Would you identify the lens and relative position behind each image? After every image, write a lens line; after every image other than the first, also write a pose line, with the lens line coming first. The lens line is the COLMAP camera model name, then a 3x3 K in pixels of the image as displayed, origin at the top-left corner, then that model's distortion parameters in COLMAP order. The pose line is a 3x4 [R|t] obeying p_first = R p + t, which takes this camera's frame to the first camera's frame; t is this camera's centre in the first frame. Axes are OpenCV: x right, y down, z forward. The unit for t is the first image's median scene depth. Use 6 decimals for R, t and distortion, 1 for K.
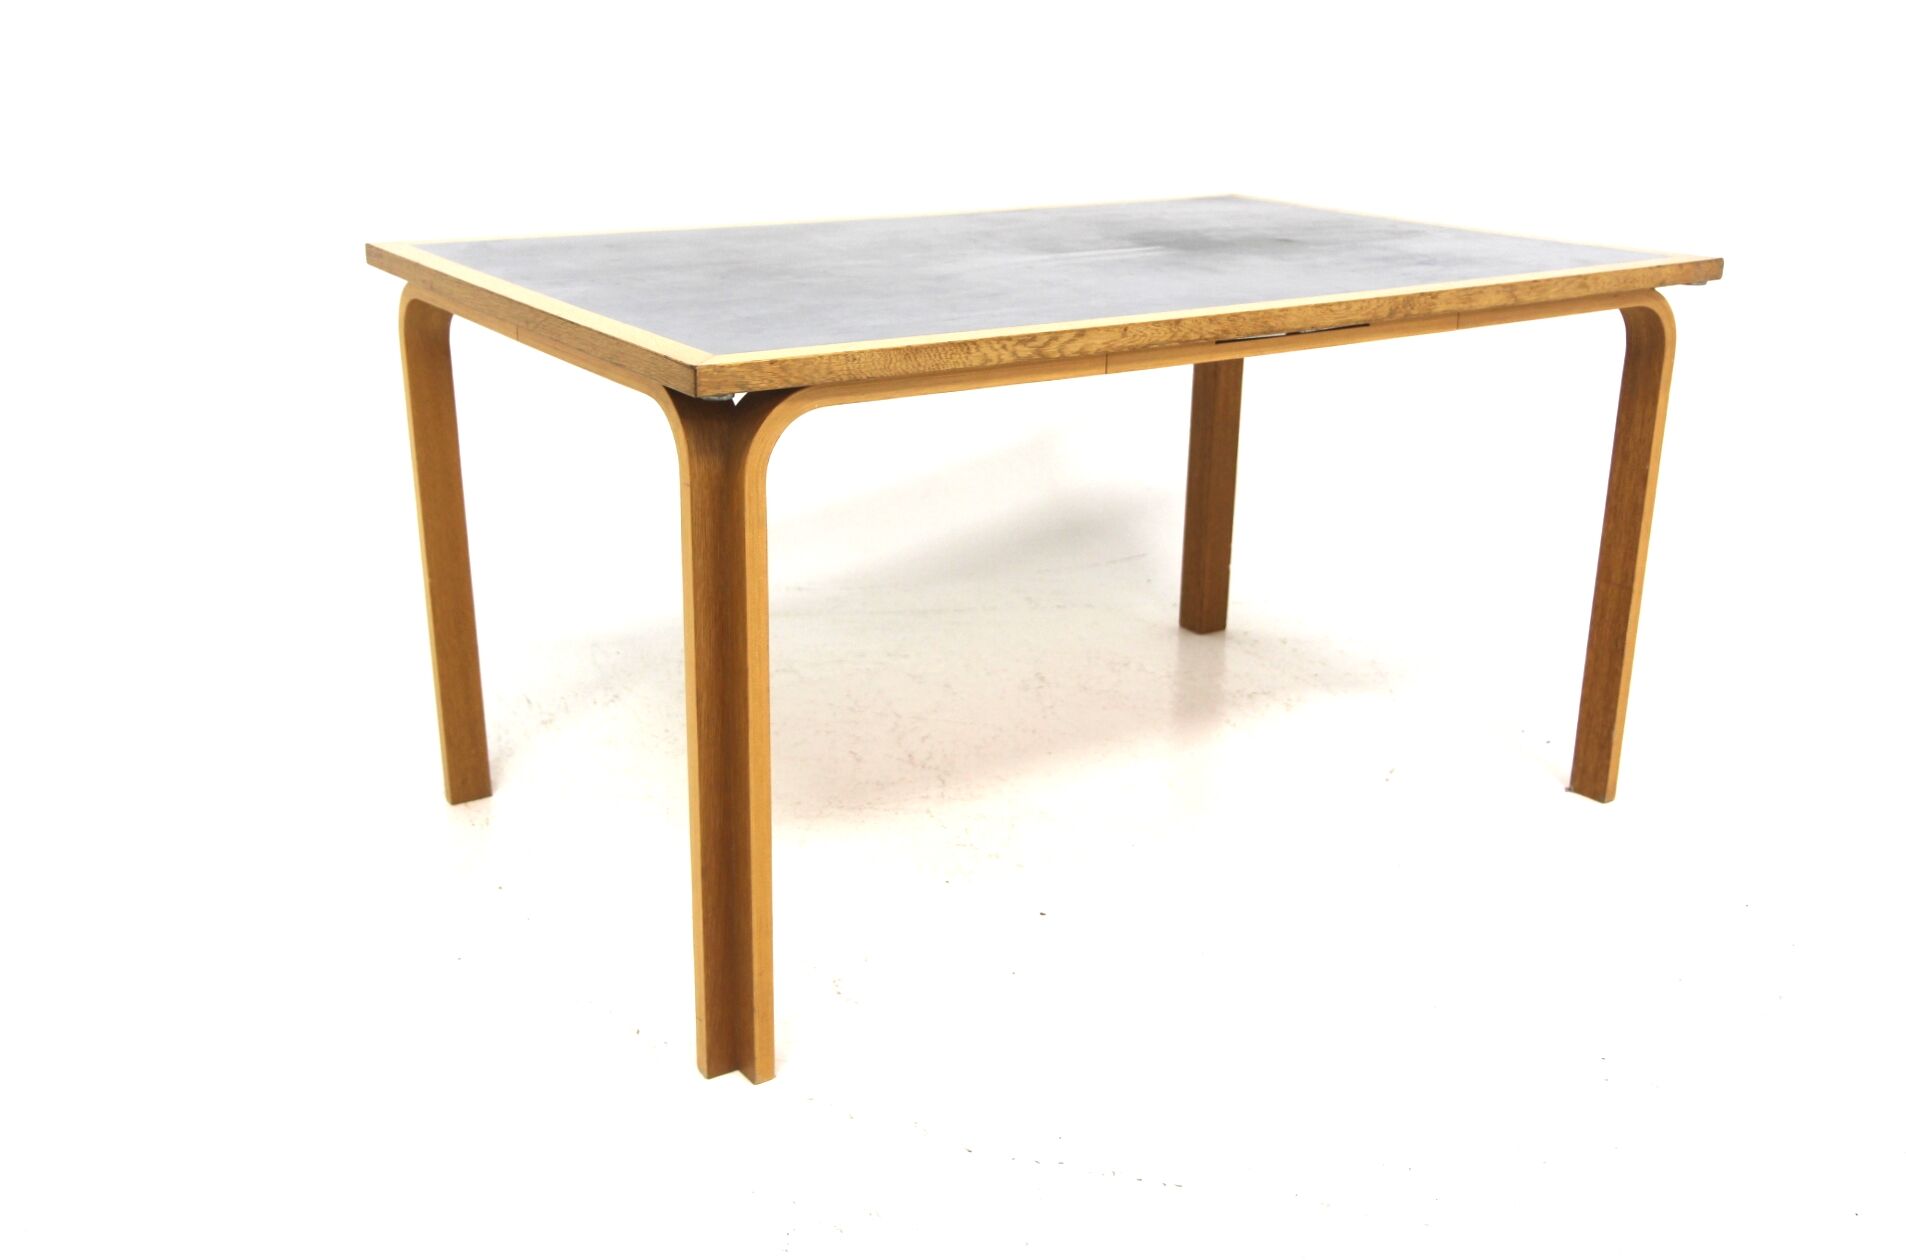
lens RADIAL K [[1797.4, 0, 957.3], [0, 1797.4, 627.9], [0, 0, 1]] dist [-0.040129, 0.000000]
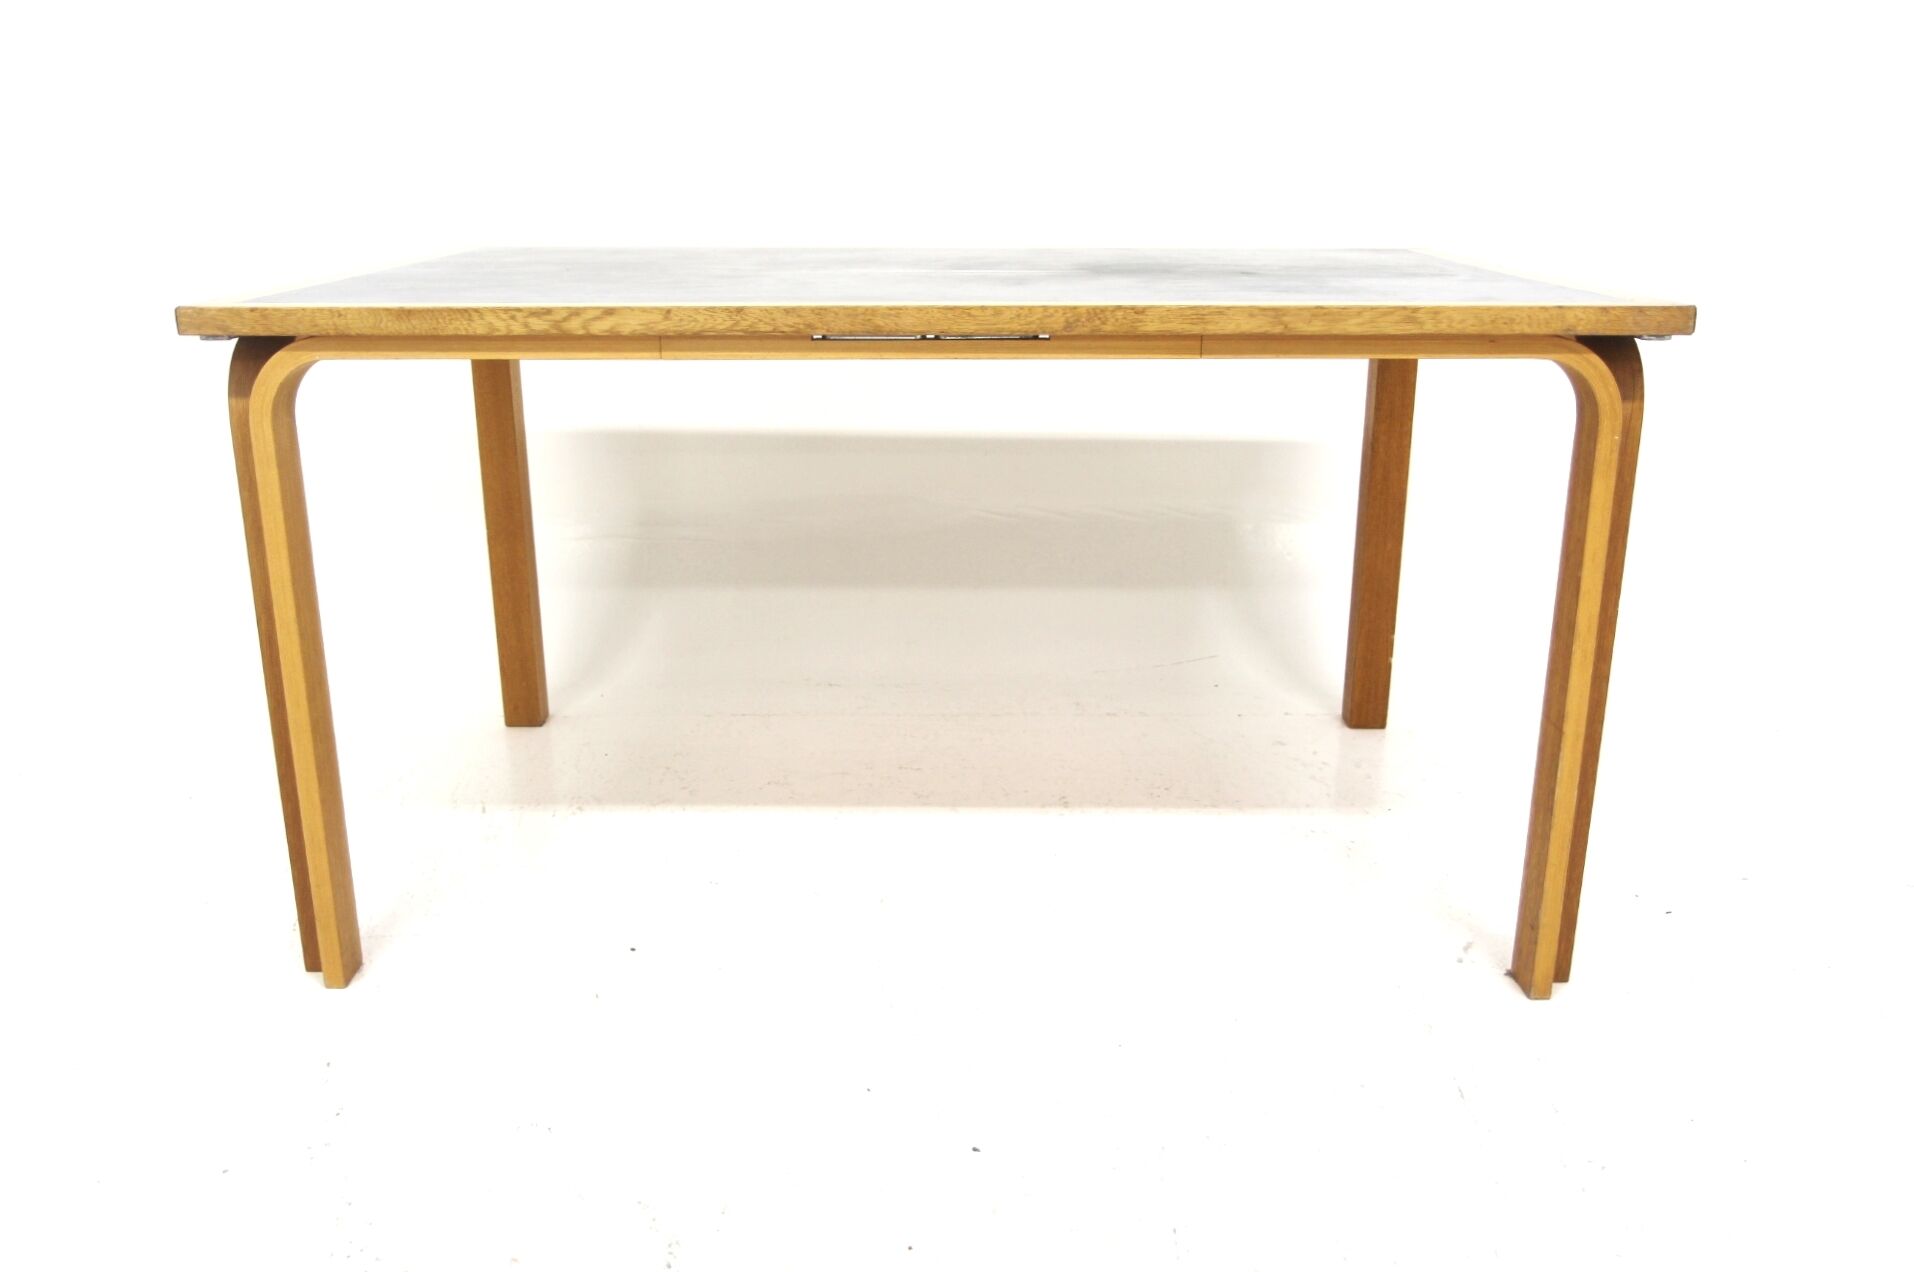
lens RADIAL K [[1577.9, 0, 951.3], [0, 1577.9, 642.5], [0, 0, 1]] dist [-0.080413, 0.026470]
pose [[0.832884, 0.157409, -0.530592, 0.710011], [-0.173225, 0.984675, 0.020204, -0.037689], [0.525641, 0.075084, 0.847387, 0.398503]]
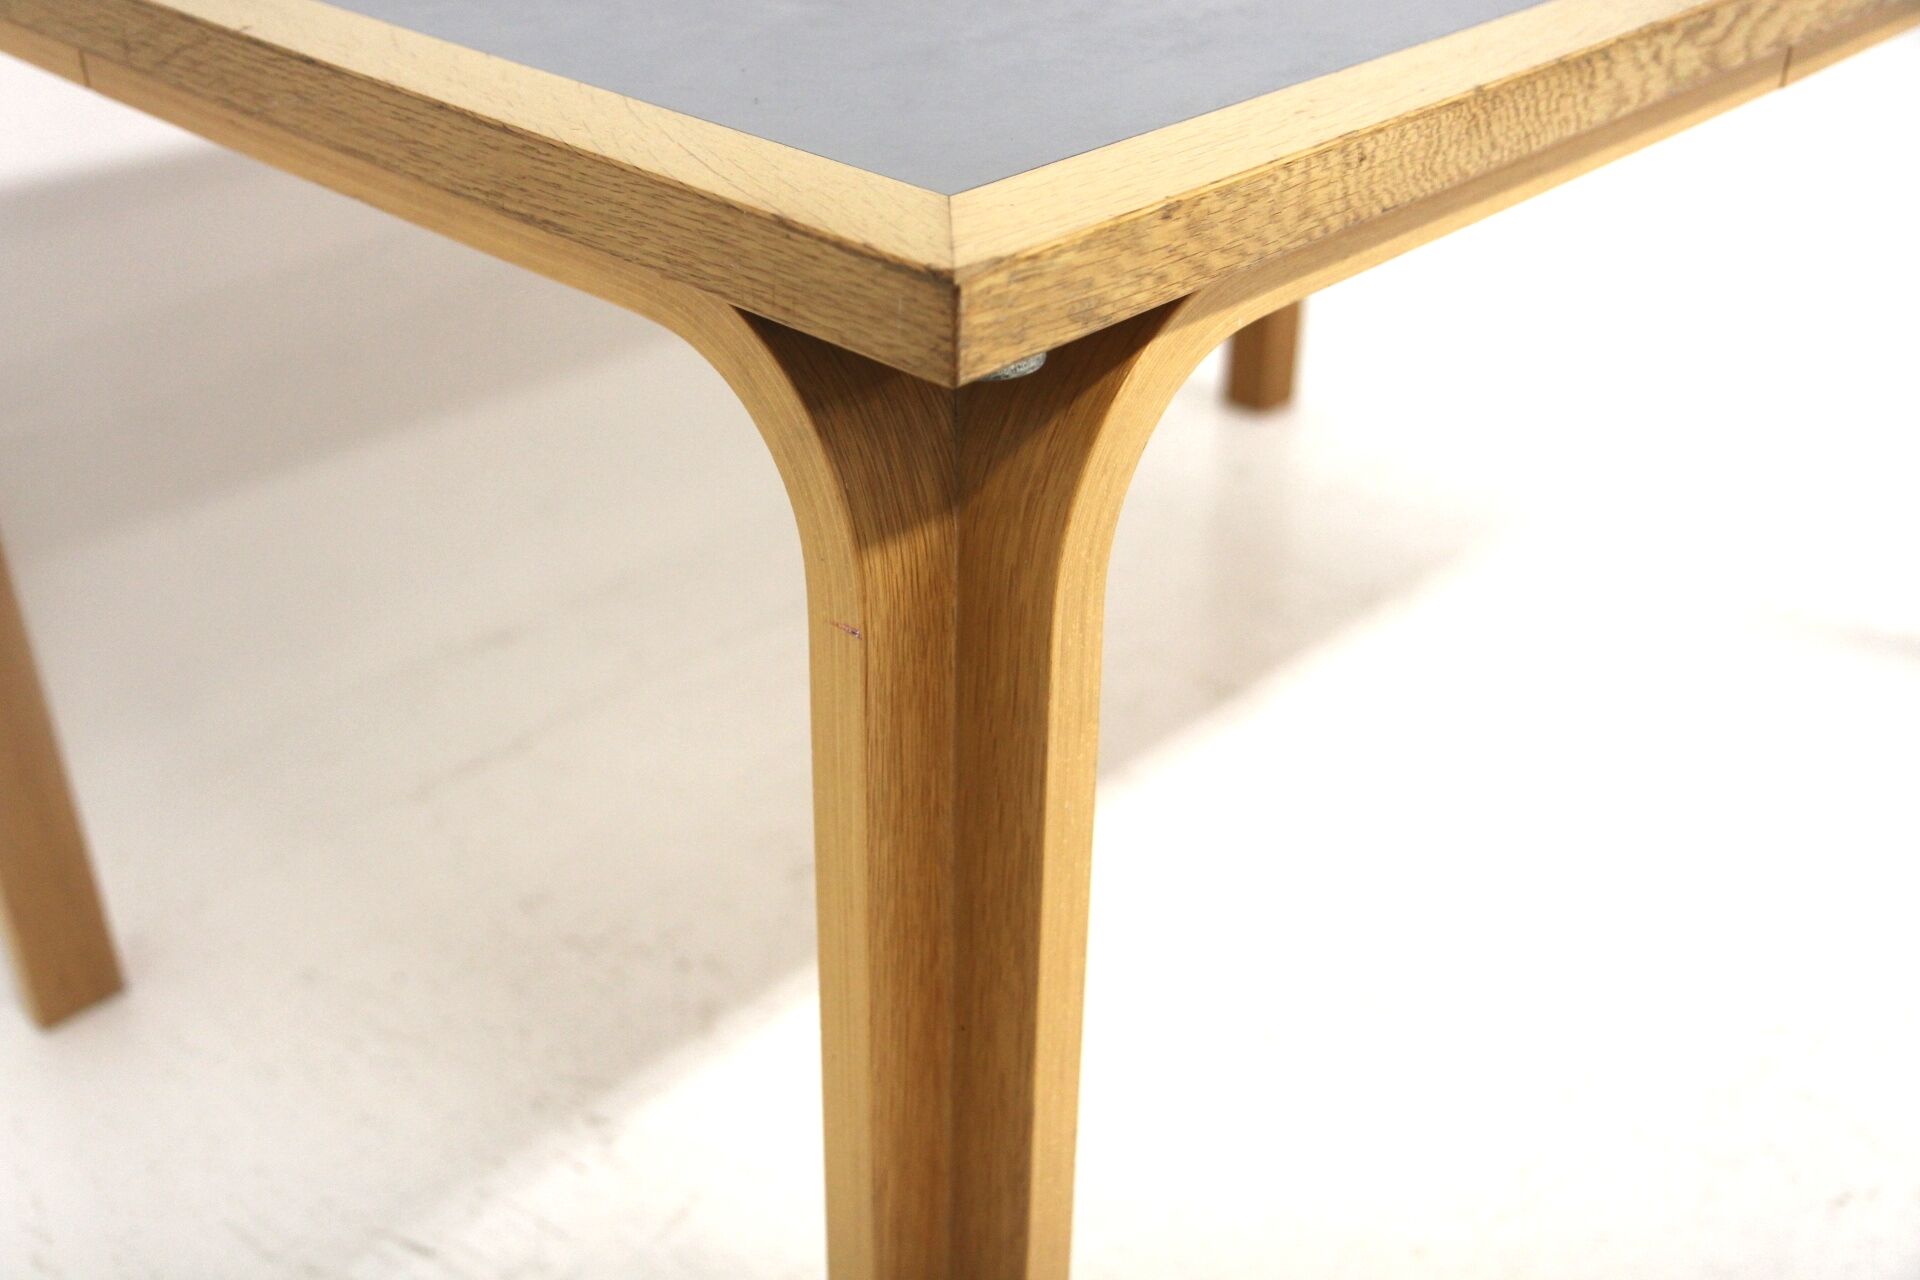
lens RADIAL K [[2068.3, 0, 957.5], [0, 2068.3, 636.5], [0, 0, 1]] dist [0.019117, 0.000000]
pose [[0.978335, -0.115406, 0.171876, -0.179226], [0.080034, 0.976499, 0.200109, -0.136455], [-0.190930, -0.182018, 0.964580, 0.621146]]
